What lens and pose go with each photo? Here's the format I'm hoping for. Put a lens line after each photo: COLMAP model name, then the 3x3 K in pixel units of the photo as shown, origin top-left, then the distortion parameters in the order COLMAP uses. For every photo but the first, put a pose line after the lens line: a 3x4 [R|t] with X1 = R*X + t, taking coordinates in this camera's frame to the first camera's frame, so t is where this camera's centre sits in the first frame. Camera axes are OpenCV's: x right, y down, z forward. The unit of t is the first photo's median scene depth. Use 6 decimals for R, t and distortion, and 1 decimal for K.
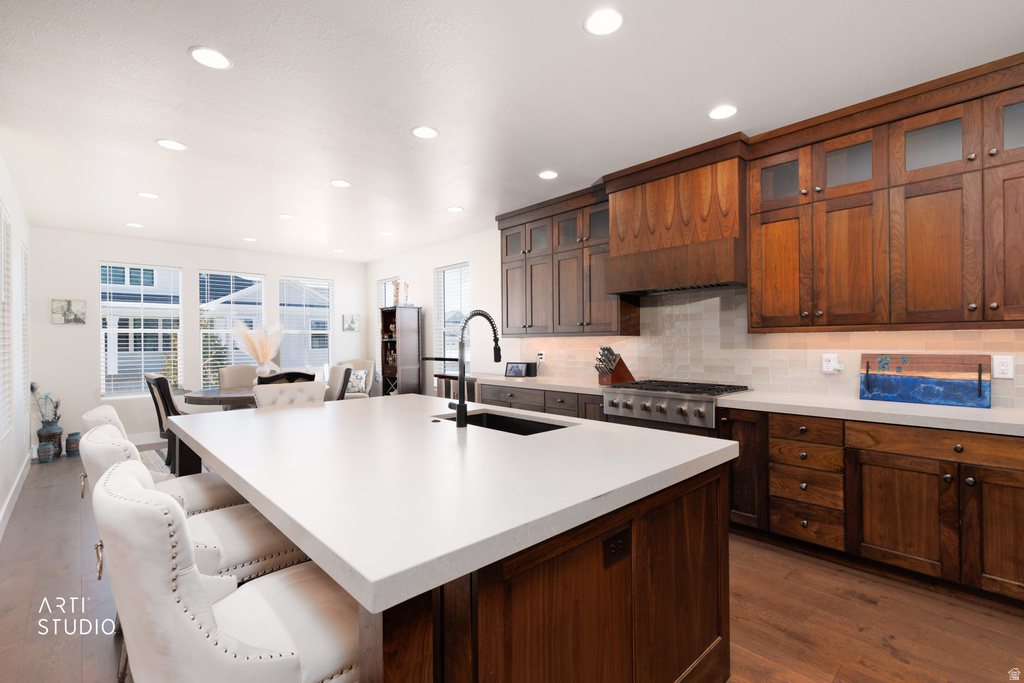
lens RADIAL K [[456.6, 0, 512.1], [0, 456.6, 340.9], [0, 0, 1]] dist [0.008175, -0.001747]
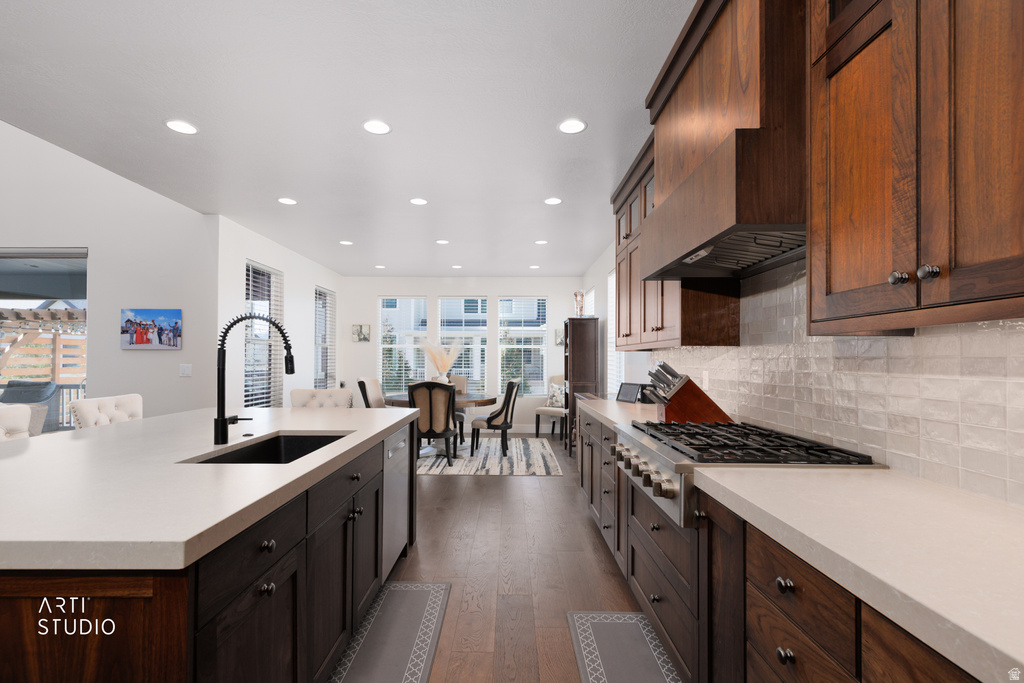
lens RADIAL K [[456.6, 0, 509.3], [0, 456.6, 352.3], [0, 0, 1]] dist [0.008175, -0.001747]
pose [[0.732508, 0.001492, -0.680757, 0.358004], [-0.009859, 0.999916, -0.008417, 0.004124], [0.680687, 0.012877, 0.732461, 0.282692]]
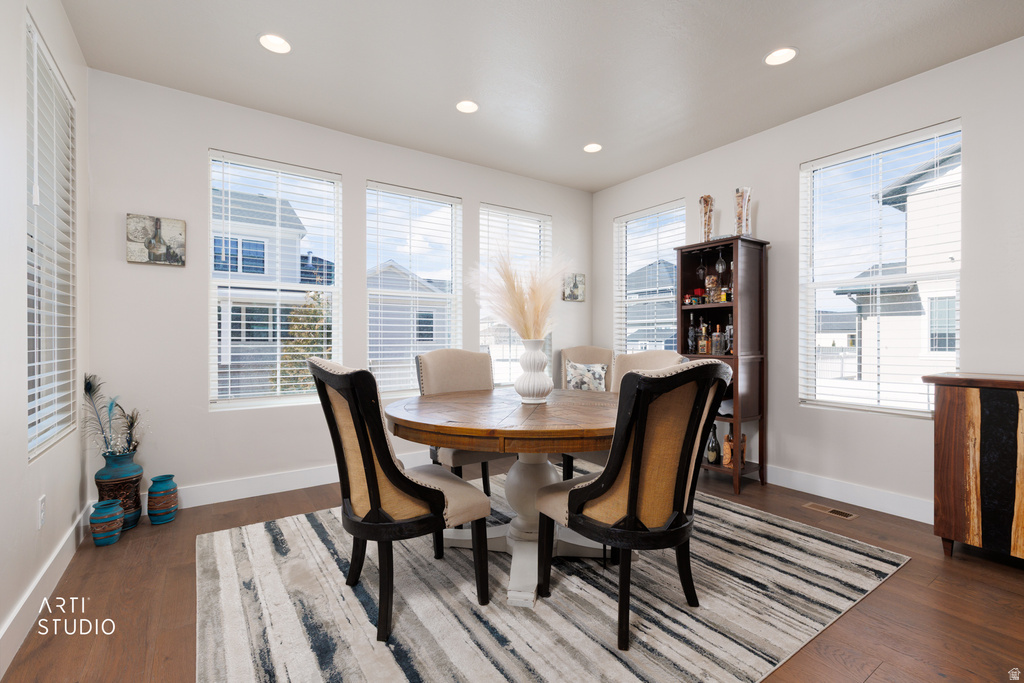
lens RADIAL K [[456.6, 0, 513.8], [0, 456.6, 340.9], [0, 0, 1]] dist [0.008175, -0.001747]
pose [[0.988229, 0.008540, -0.152744, -0.507129], [-0.007919, 0.999958, 0.004671, 0.046405], [0.152778, -0.003407, 0.988255, 0.572653]]
